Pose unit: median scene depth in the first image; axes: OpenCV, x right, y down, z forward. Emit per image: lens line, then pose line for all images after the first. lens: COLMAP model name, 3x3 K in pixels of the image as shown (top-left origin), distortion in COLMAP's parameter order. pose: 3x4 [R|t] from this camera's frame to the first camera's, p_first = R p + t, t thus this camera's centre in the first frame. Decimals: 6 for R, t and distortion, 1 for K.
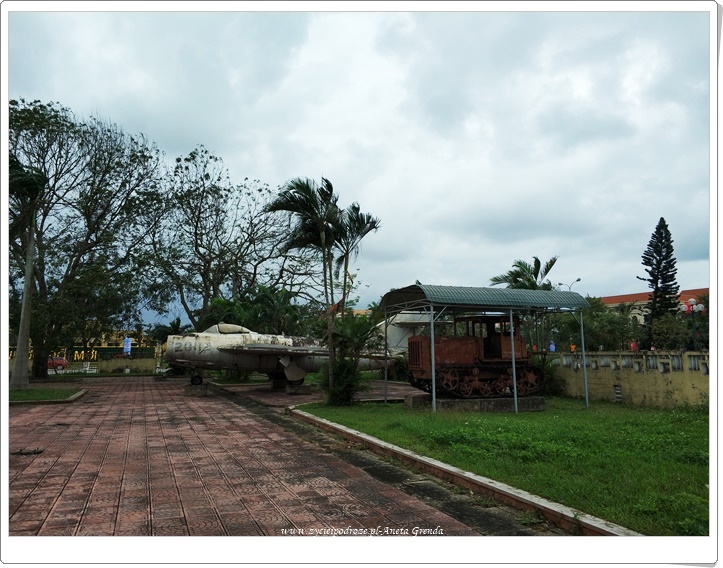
lens RADIAL K [[560.6, 0, 361.5], [0, 560.6, 284.0], [0, 0, 1]] dist [0.011106, 0.002534]
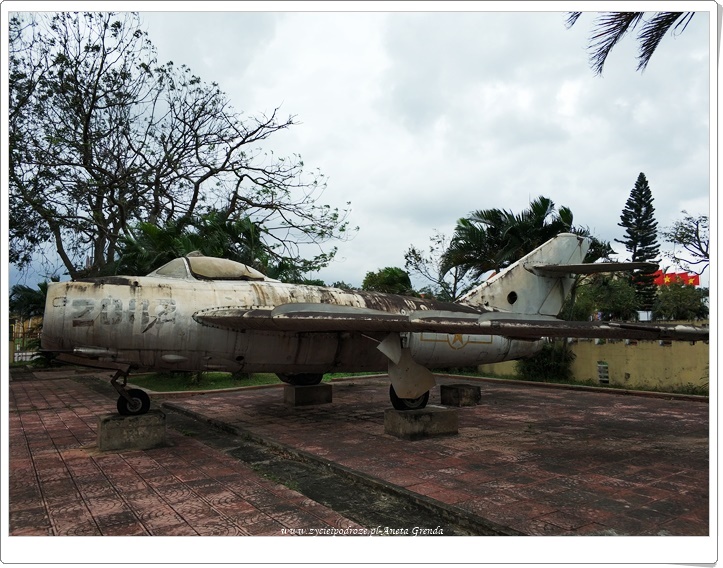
lens RADIAL K [[560.6, 0, 361.5], [0, 560.6, 284.0], [0, 0, 1]] dist [0.011106, 0.002534]
pose [[0.980086, 0.006569, 0.198467, -0.135245], [-0.015621, 0.998906, 0.044078, 0.045530], [-0.197960, -0.046301, 0.979116, 0.373646]]
